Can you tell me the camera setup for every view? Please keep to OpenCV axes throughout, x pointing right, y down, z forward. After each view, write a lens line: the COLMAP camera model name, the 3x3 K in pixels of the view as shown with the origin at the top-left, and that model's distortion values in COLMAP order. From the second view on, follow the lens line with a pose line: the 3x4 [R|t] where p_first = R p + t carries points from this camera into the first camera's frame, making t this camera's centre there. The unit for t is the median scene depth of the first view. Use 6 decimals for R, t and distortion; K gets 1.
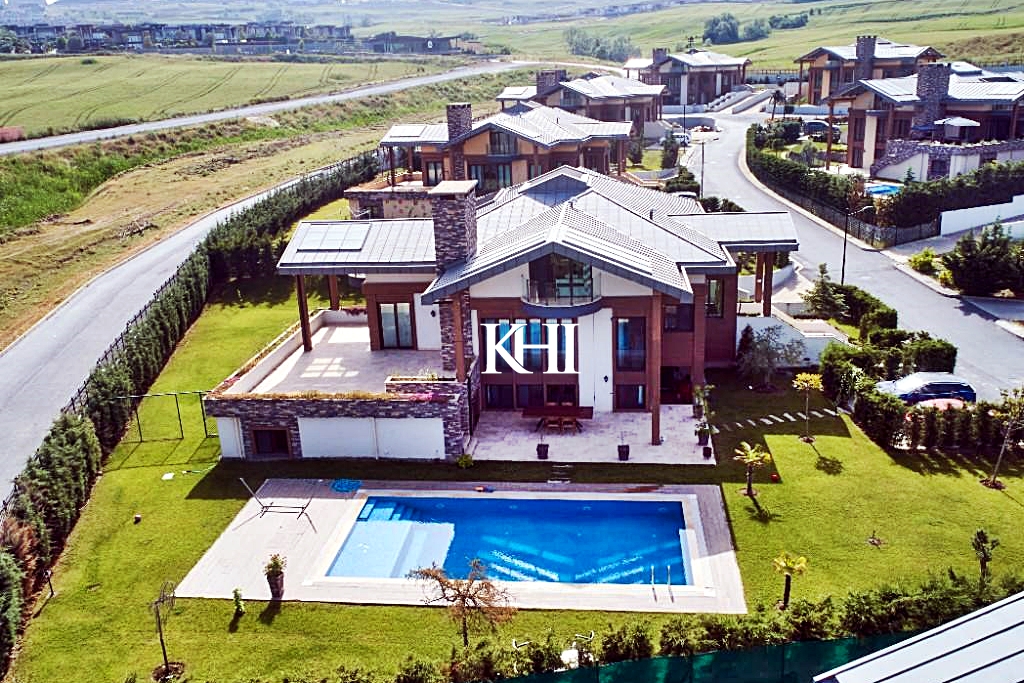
lens RADIAL K [[898.8, 0, 525.5], [0, 898.8, 341.7], [0, 0, 1]] dist [-0.013421, 0.005816]
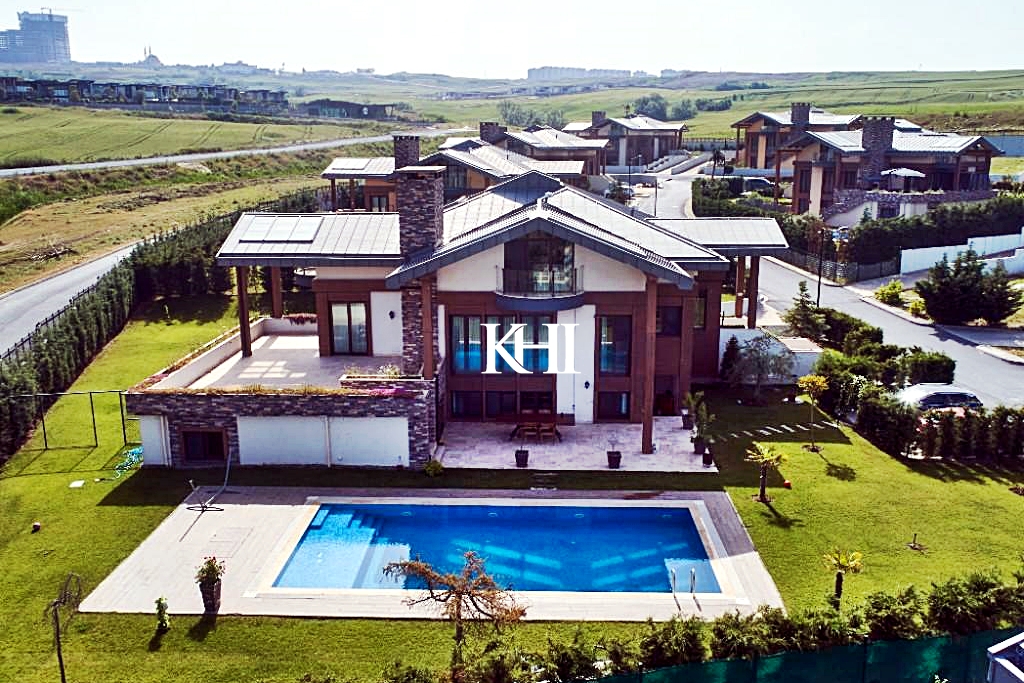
lens RADIAL K [[898.8, 0, 525.5], [0, 898.8, 341.7], [0, 0, 1]] dist [-0.013421, 0.005816]
pose [[0.996679, 0.017330, 0.079562, -0.038666], [-0.010874, 0.996665, -0.080880, 0.063282], [-0.080698, 0.079746, 0.993543, 0.096345]]
